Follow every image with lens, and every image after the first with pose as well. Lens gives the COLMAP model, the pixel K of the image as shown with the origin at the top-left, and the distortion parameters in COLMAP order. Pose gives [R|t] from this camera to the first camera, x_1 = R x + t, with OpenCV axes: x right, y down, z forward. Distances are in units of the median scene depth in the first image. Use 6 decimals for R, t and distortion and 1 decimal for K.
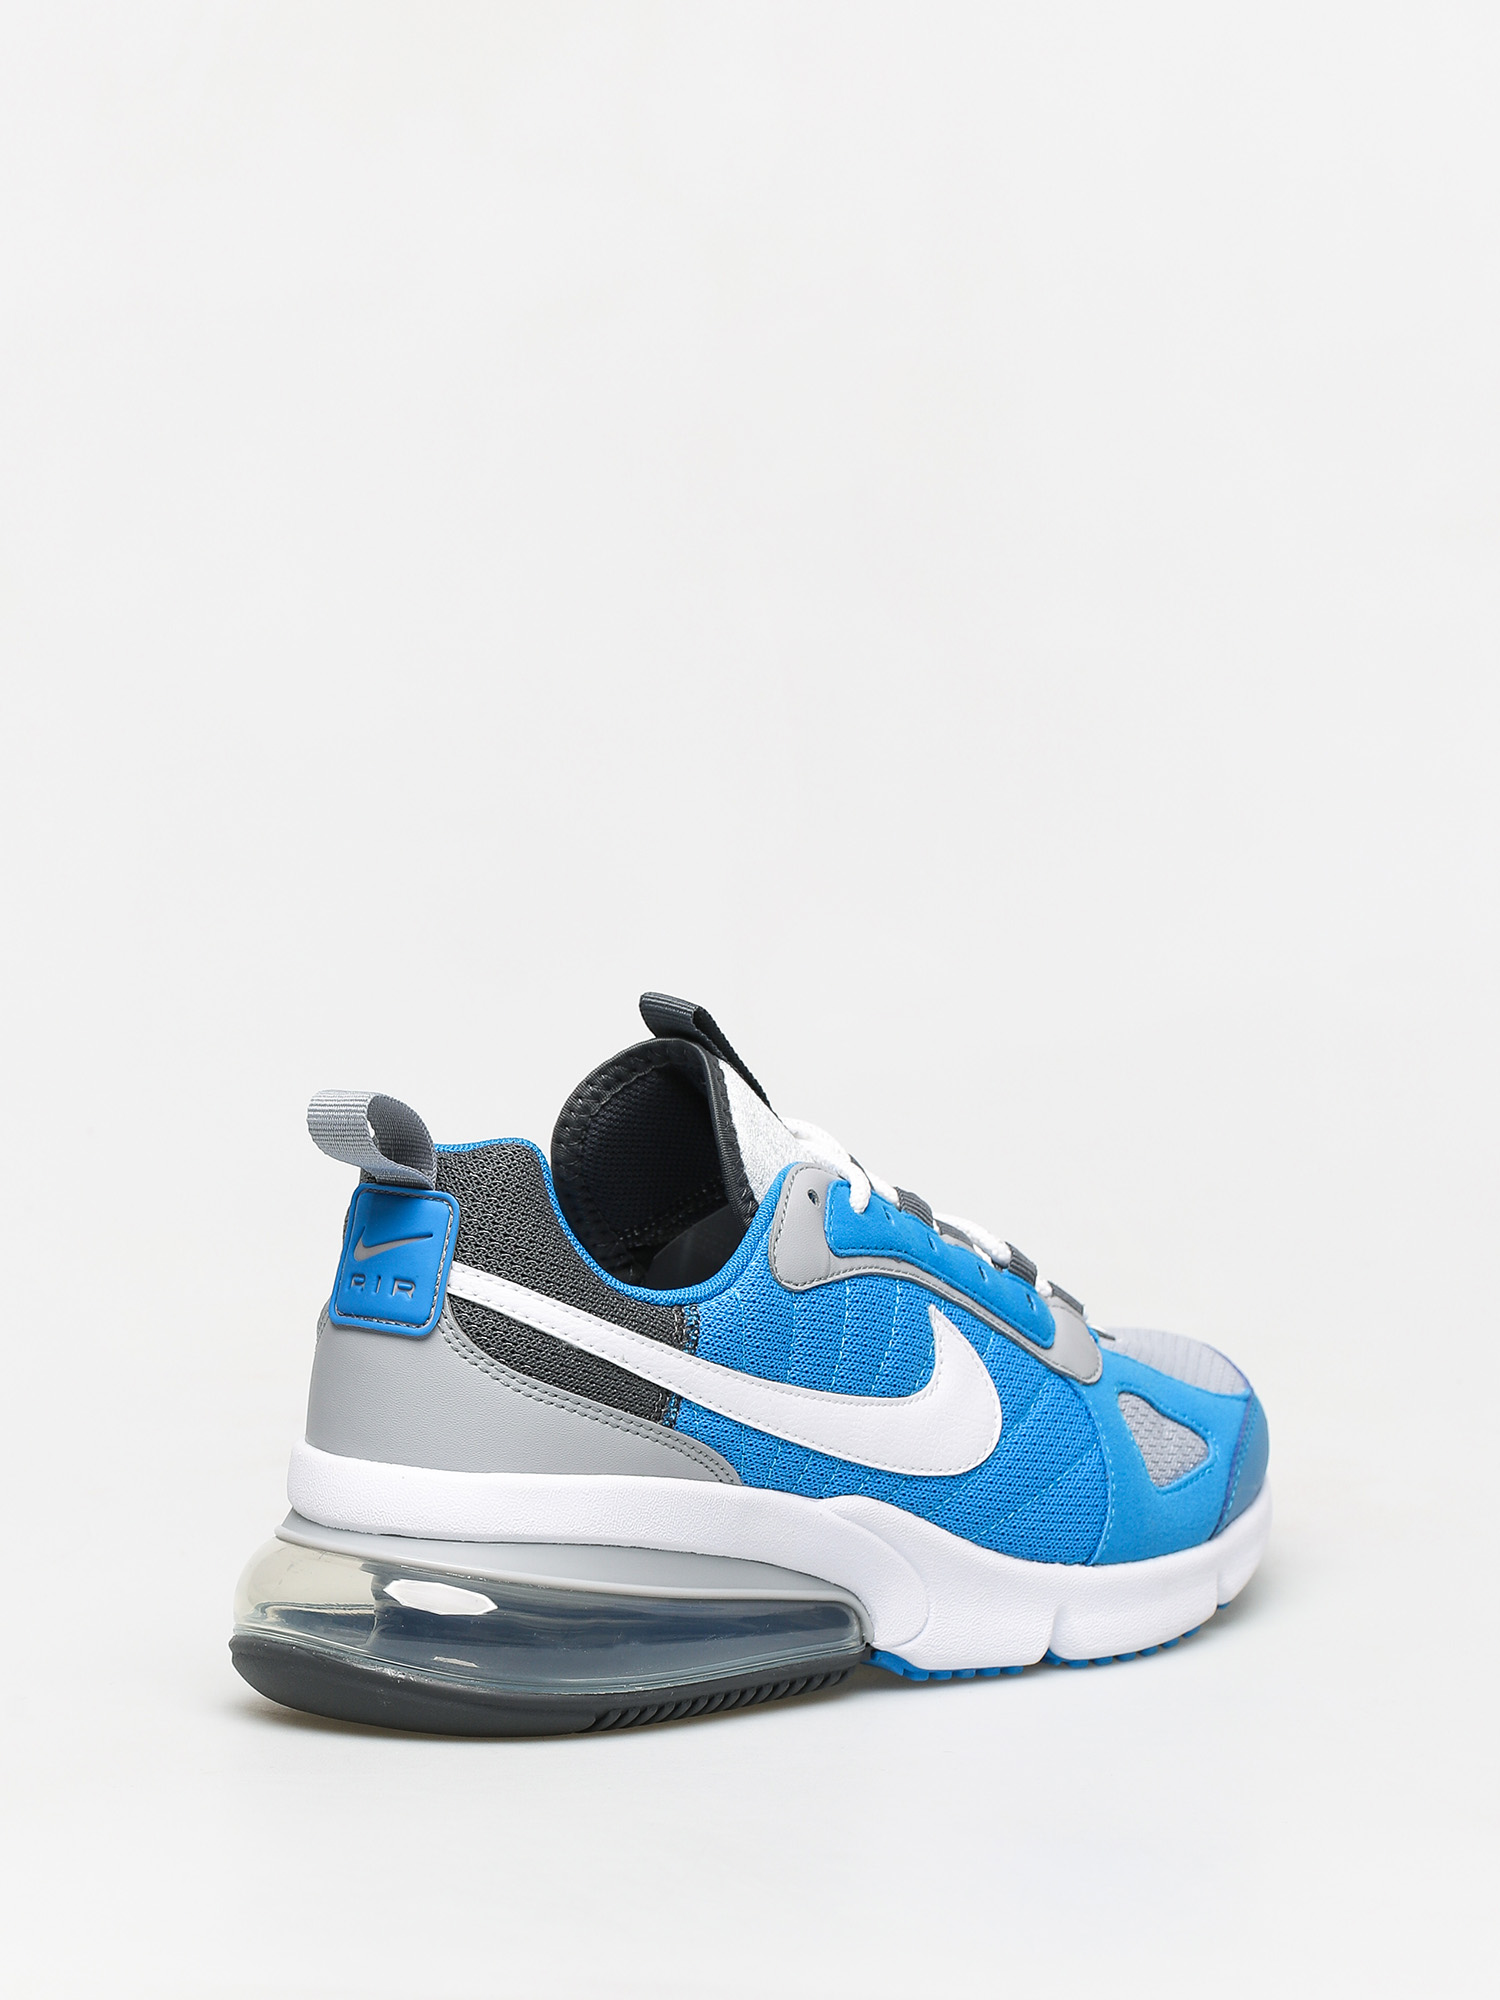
lens RADIAL K [[5651.2, 0, 750.0], [0, 5651.2, 1000.0], [0, 0, 1]] dist [-0.000298, 0.282145]
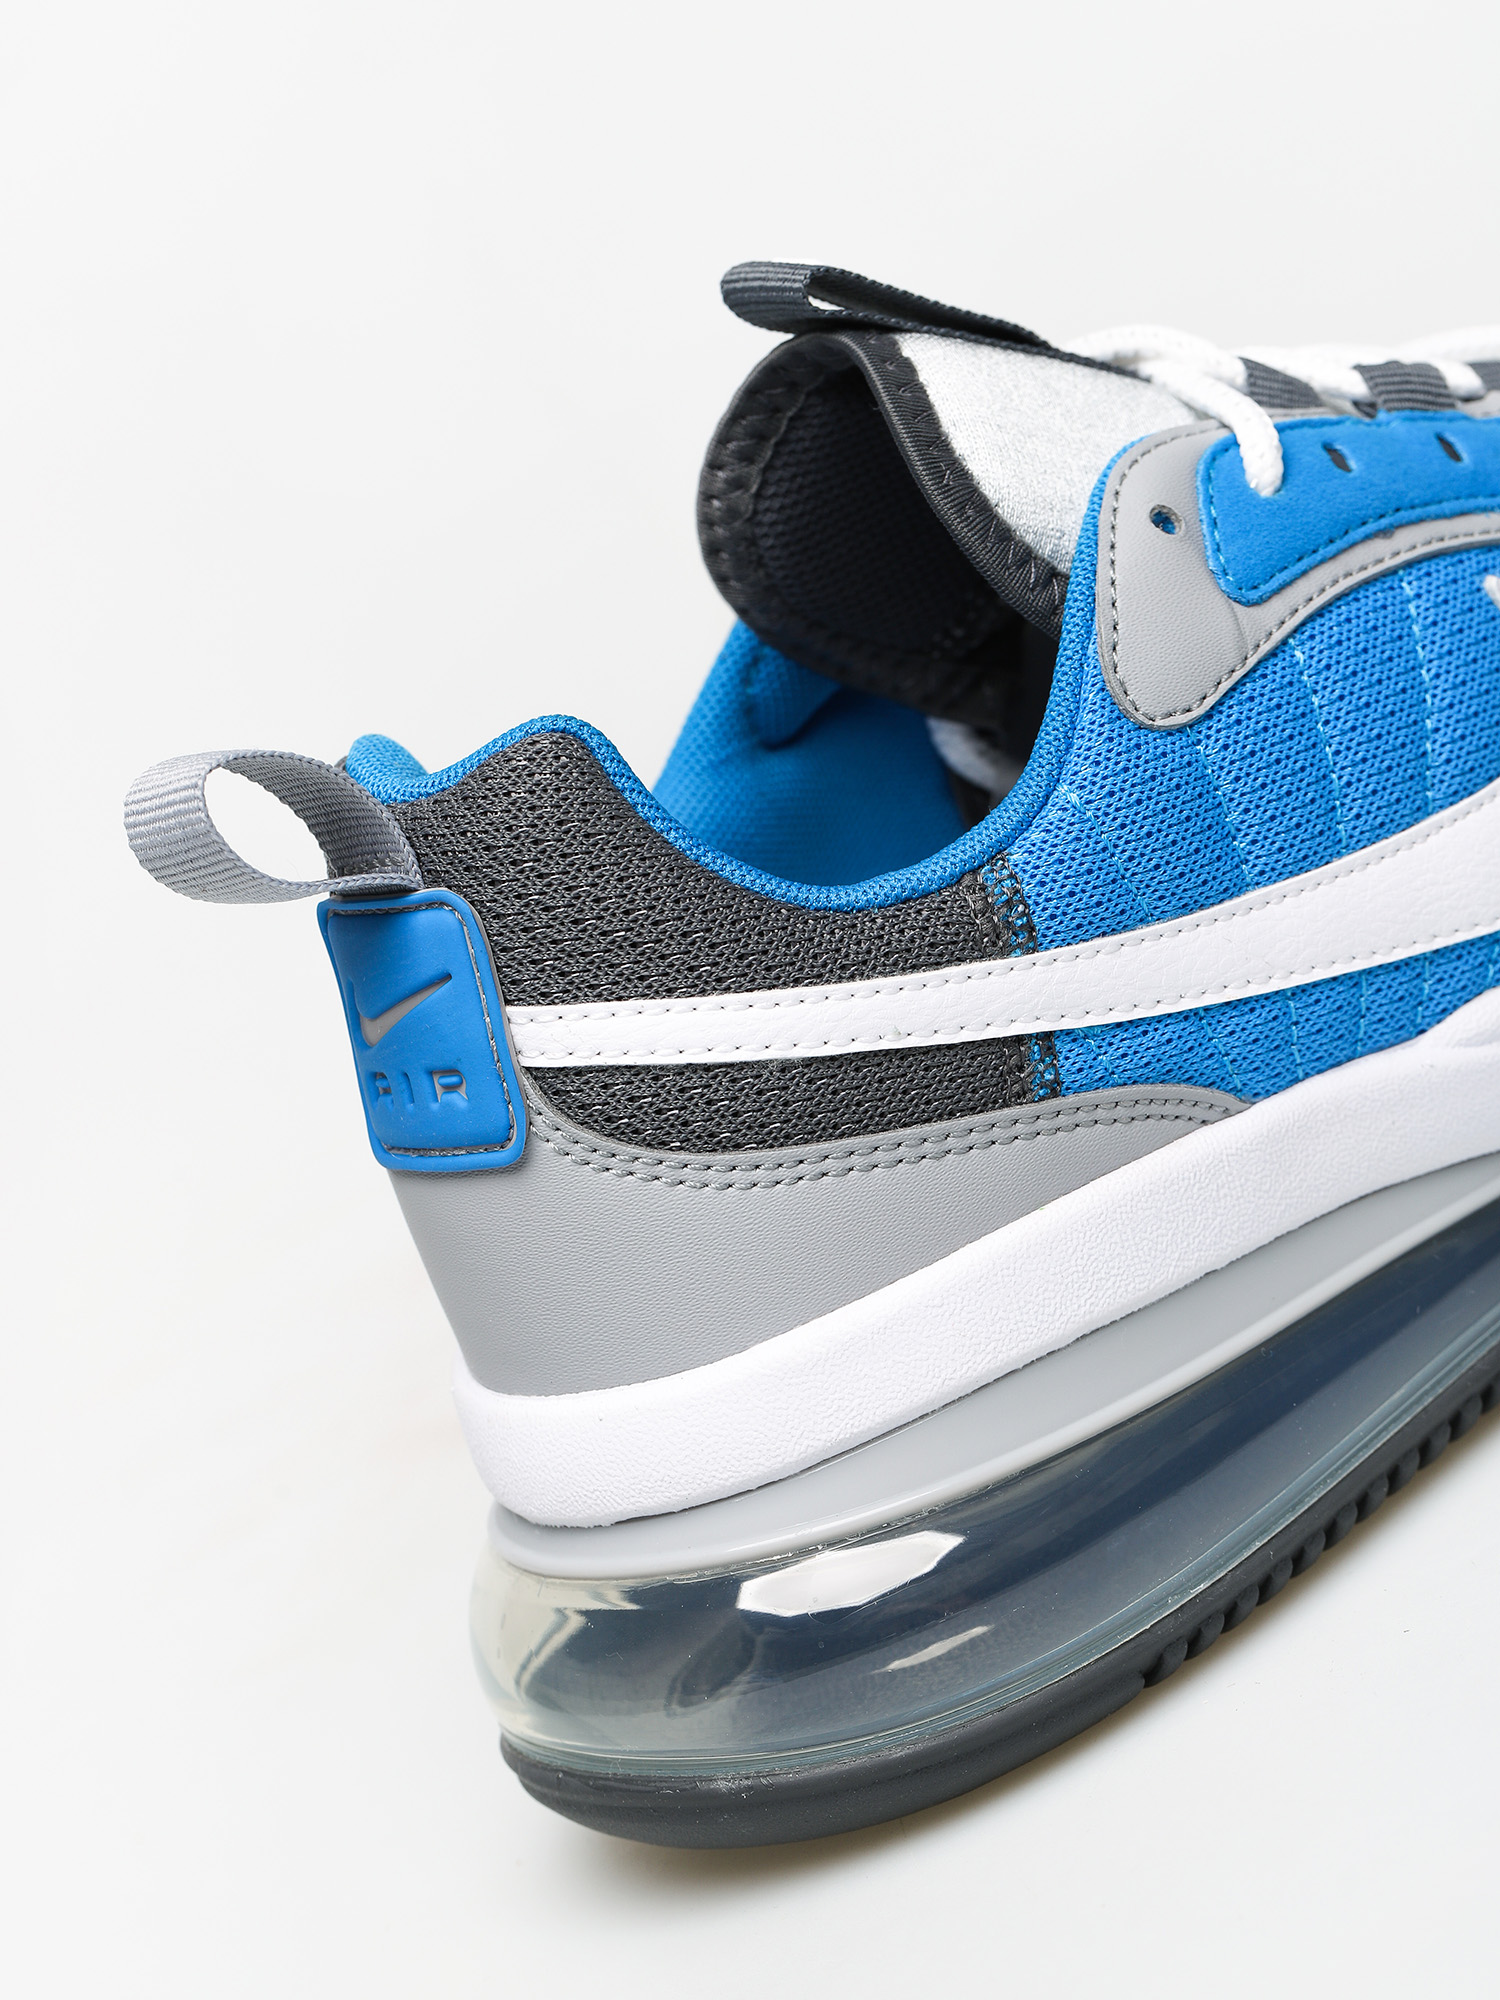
lens RADIAL K [[5583.2, 0, 750.0], [0, 5583.2, 1000.0], [0, 0, 1]] dist [0.433797, 0.431819]
pose [[0.885720, -0.384770, -0.259714, 0.095472], [0.433264, 0.886056, 0.164885, -0.027275], [0.166678, -0.258567, 0.951505, 0.509640]]
